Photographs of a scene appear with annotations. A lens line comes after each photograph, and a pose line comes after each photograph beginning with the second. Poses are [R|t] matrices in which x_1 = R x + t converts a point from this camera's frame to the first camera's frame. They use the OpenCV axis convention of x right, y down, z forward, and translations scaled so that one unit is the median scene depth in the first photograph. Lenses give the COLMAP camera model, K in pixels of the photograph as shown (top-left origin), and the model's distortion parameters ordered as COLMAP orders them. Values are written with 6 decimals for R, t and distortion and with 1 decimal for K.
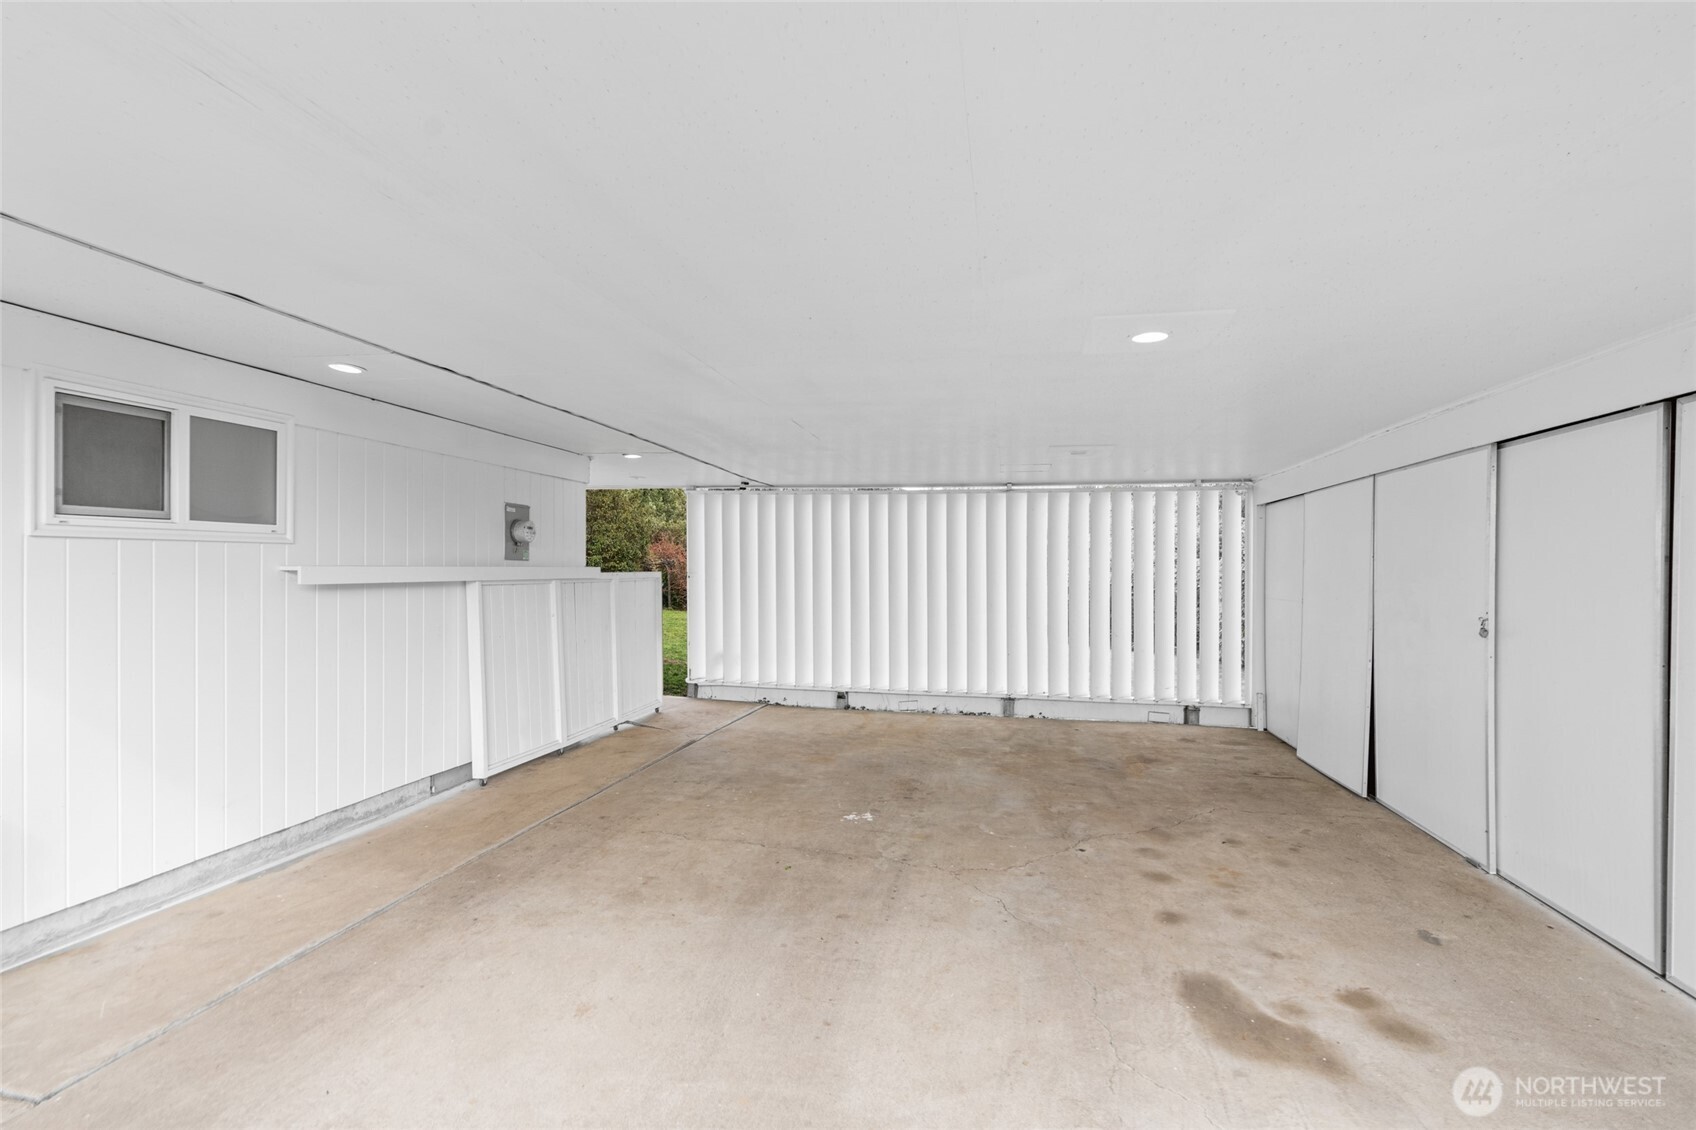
lens RADIAL K [[777.5, 0, 844.9], [0, 777.5, 567.2], [0, 0, 1]] dist [-0.005262, 0.001312]
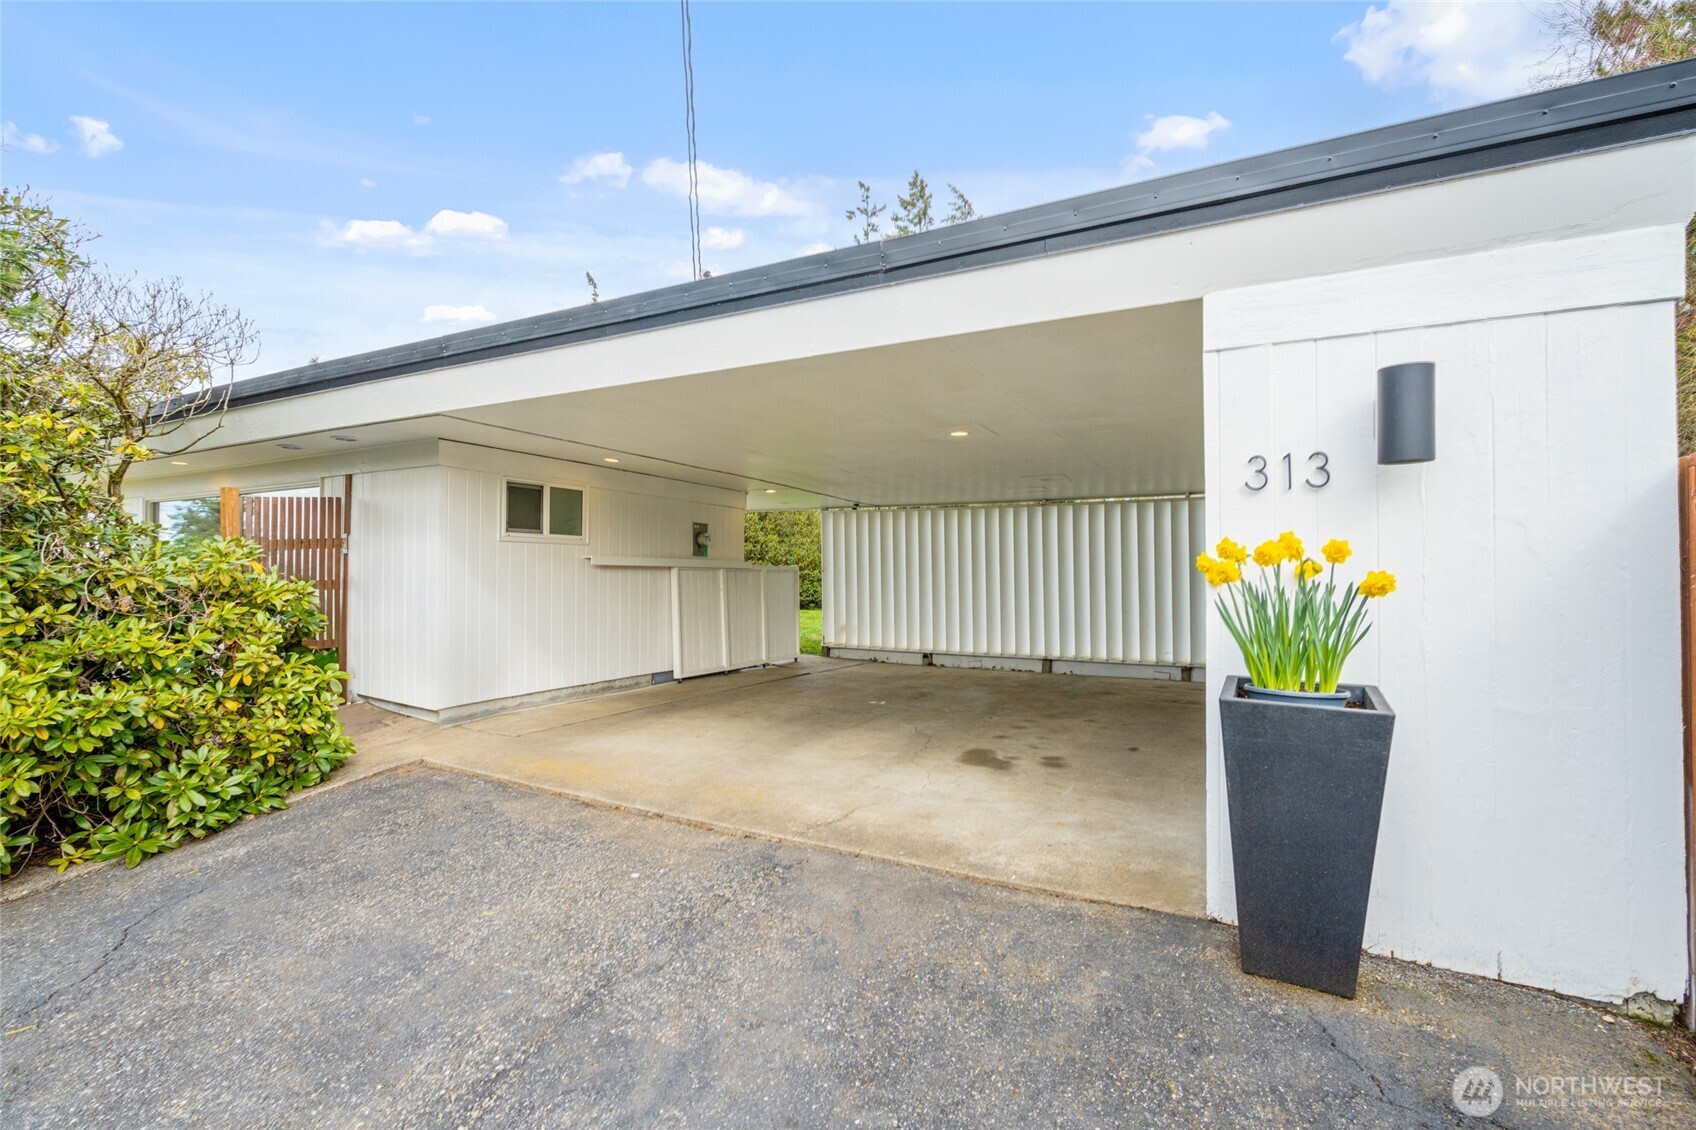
lens RADIAL K [[777.5, 0, 849.0], [0, 777.5, 566.3], [0, 0, 1]] dist [-0.005262, 0.001312]
pose [[0.963014, -0.008701, -0.269311, 0.248784], [0.003401, 0.999791, -0.020140, 0.034263], [0.269430, 0.018479, 0.962843, -0.391152]]
